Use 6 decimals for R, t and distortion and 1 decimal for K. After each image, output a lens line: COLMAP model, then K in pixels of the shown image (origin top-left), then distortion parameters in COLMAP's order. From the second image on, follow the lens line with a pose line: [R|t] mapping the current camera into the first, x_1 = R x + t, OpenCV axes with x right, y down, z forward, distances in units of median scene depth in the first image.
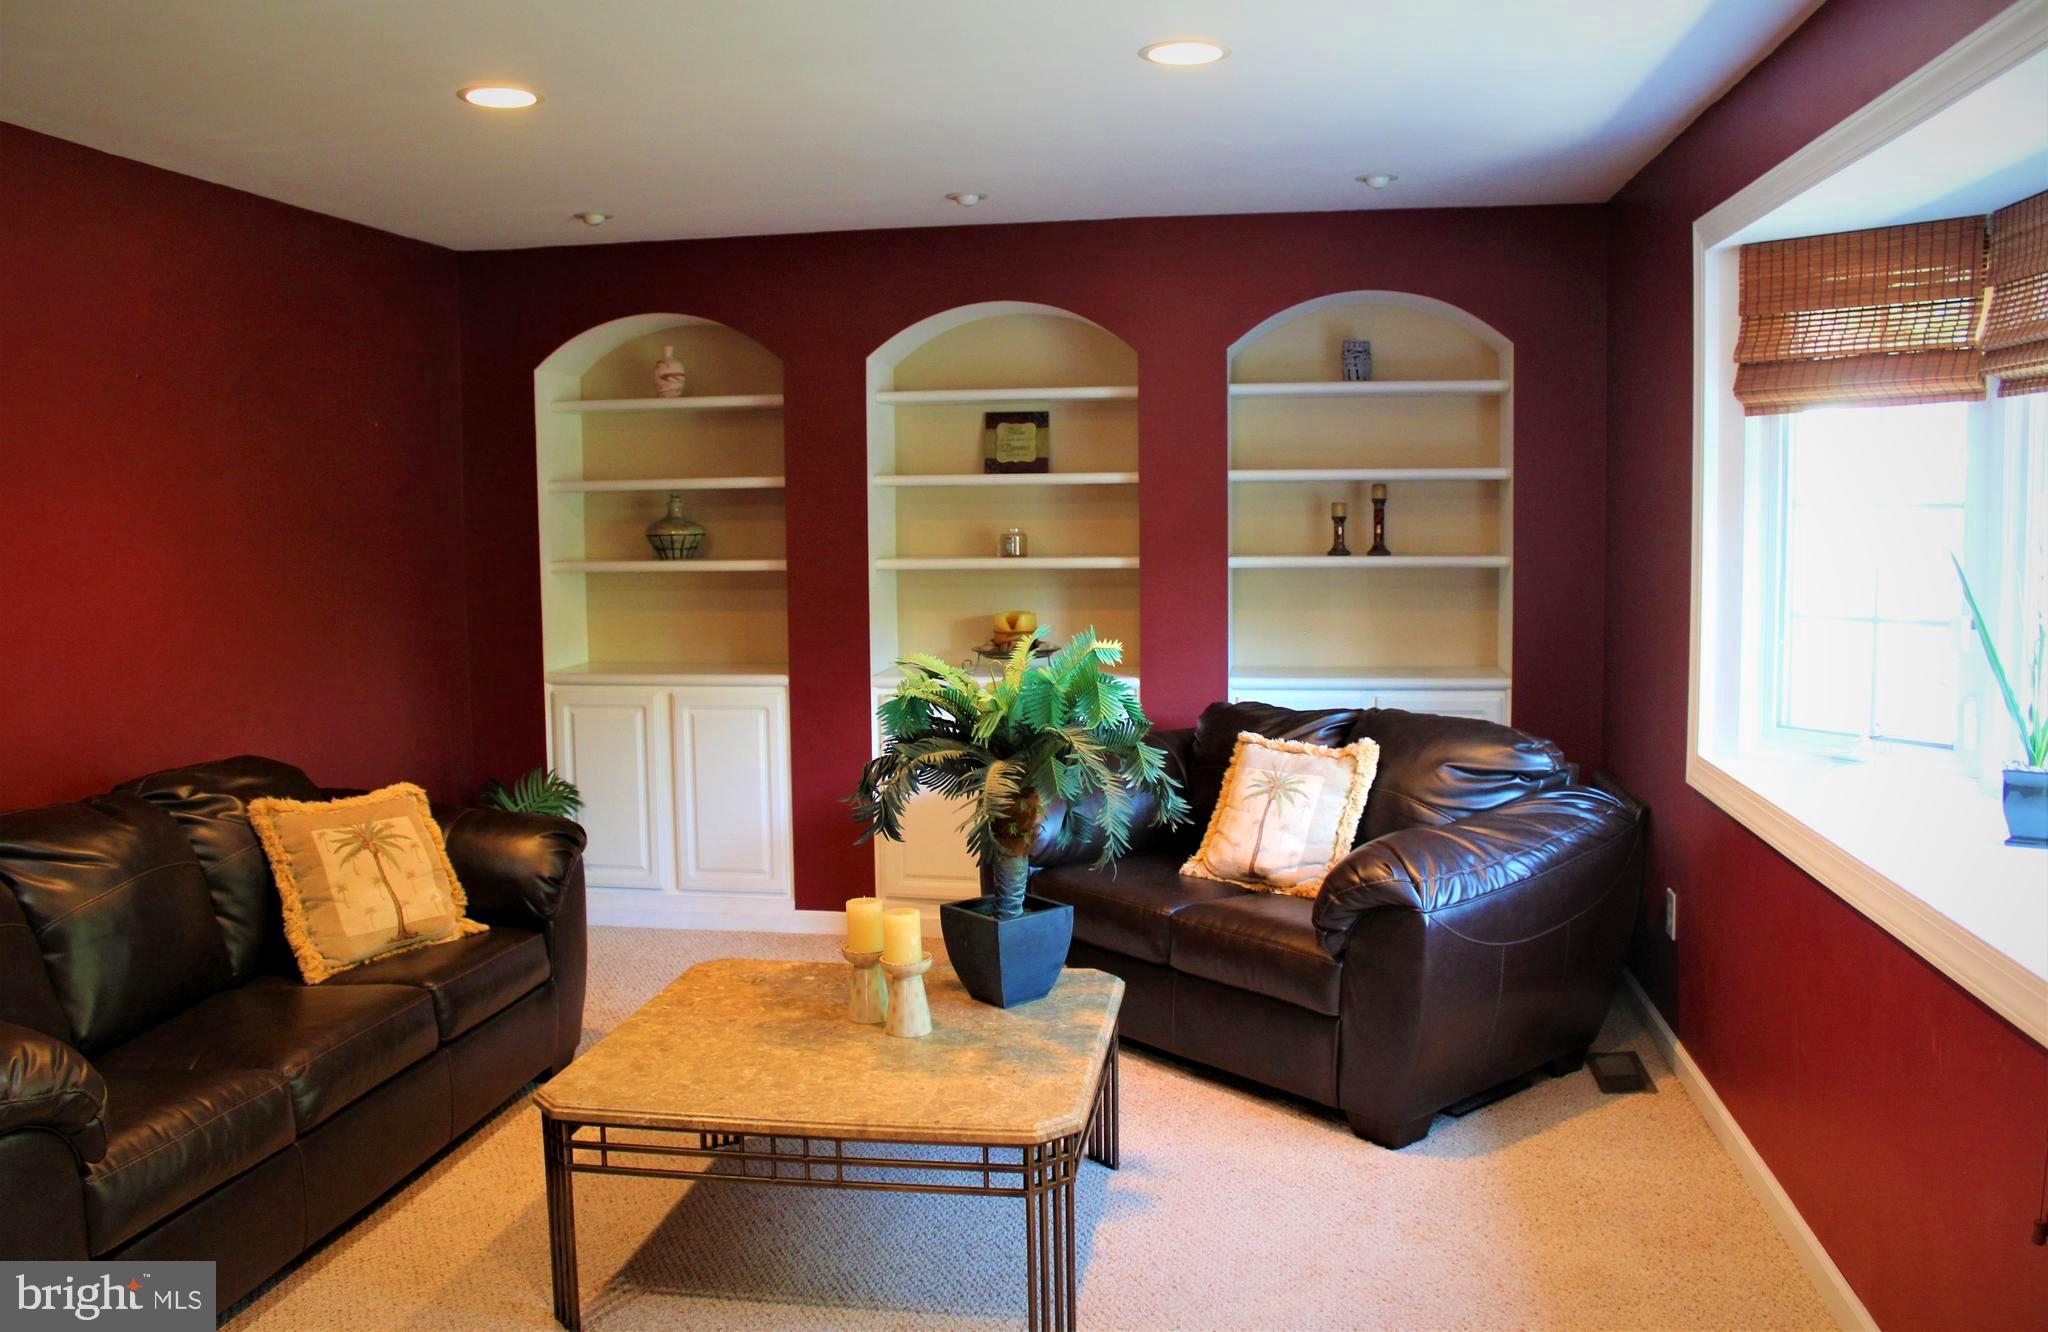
lens RADIAL K [[1690.2, 0, 1024.0], [0, 1690.2, 666.0], [0, 0, 1]] dist [-0.104355, 0.000568]
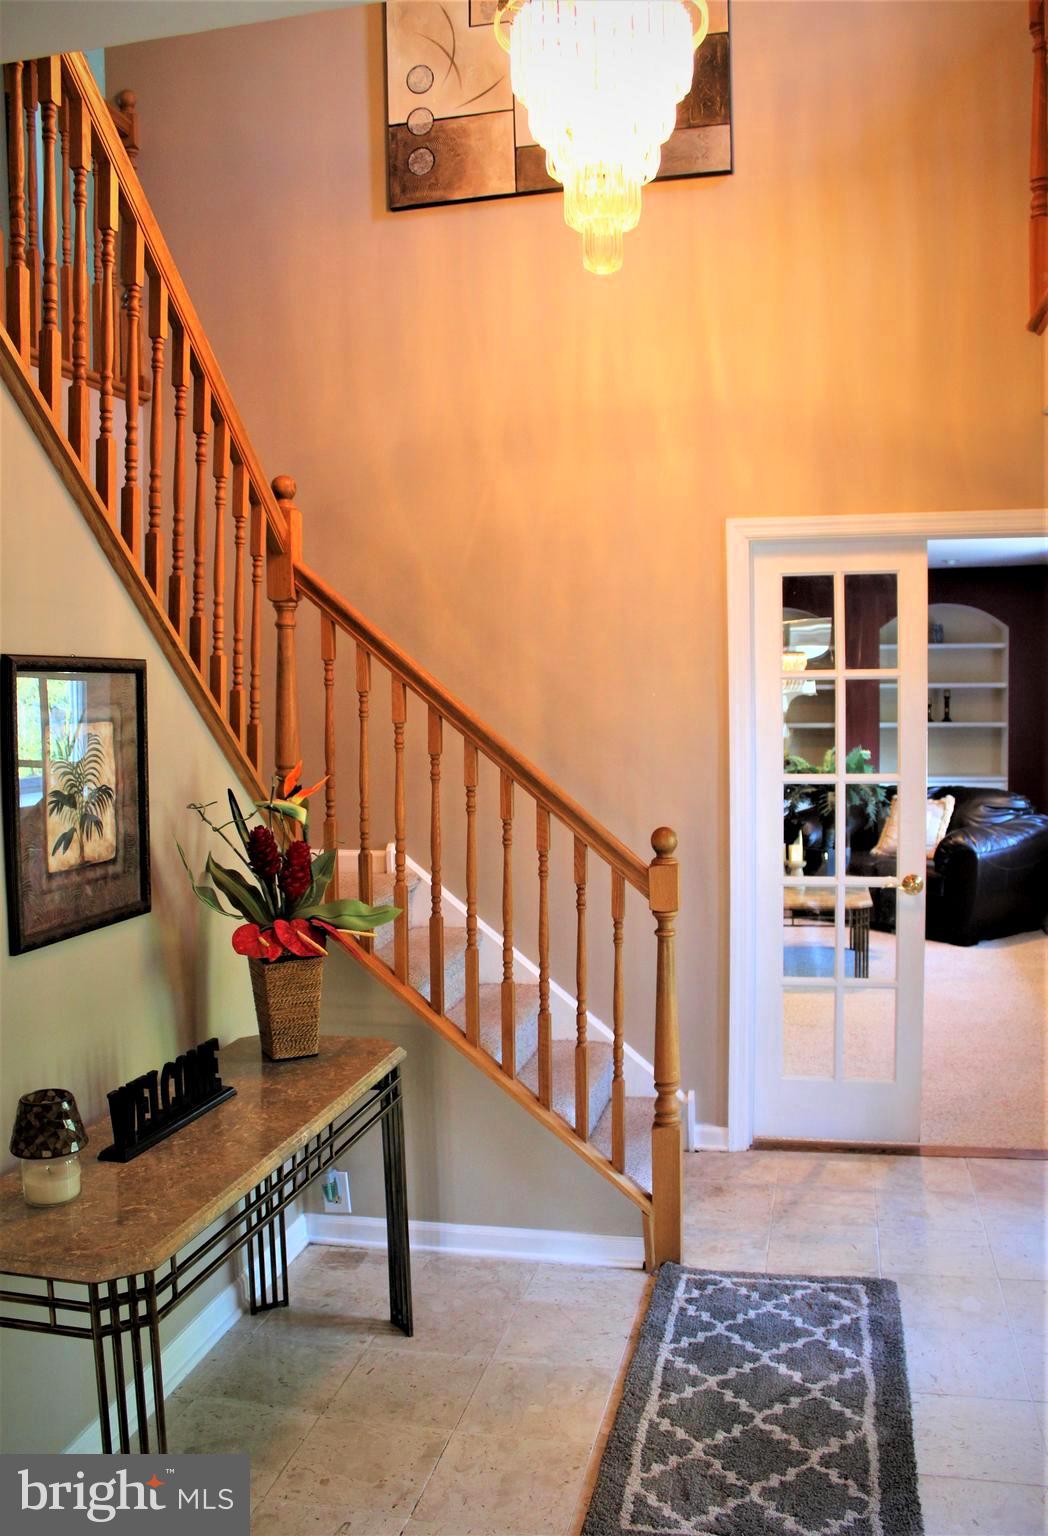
lens RADIAL K [[1327.3, 0, 524.0], [0, 1327.3, 768.0], [0, 0, 1]] dist [-0.176138, 0.217964]
pose [[0.997755, 0.004959, -0.066781, -0.314771], [-0.007226, 0.999404, -0.033752, 0.078249], [0.066574, 0.034159, 0.997197, -1.026492]]
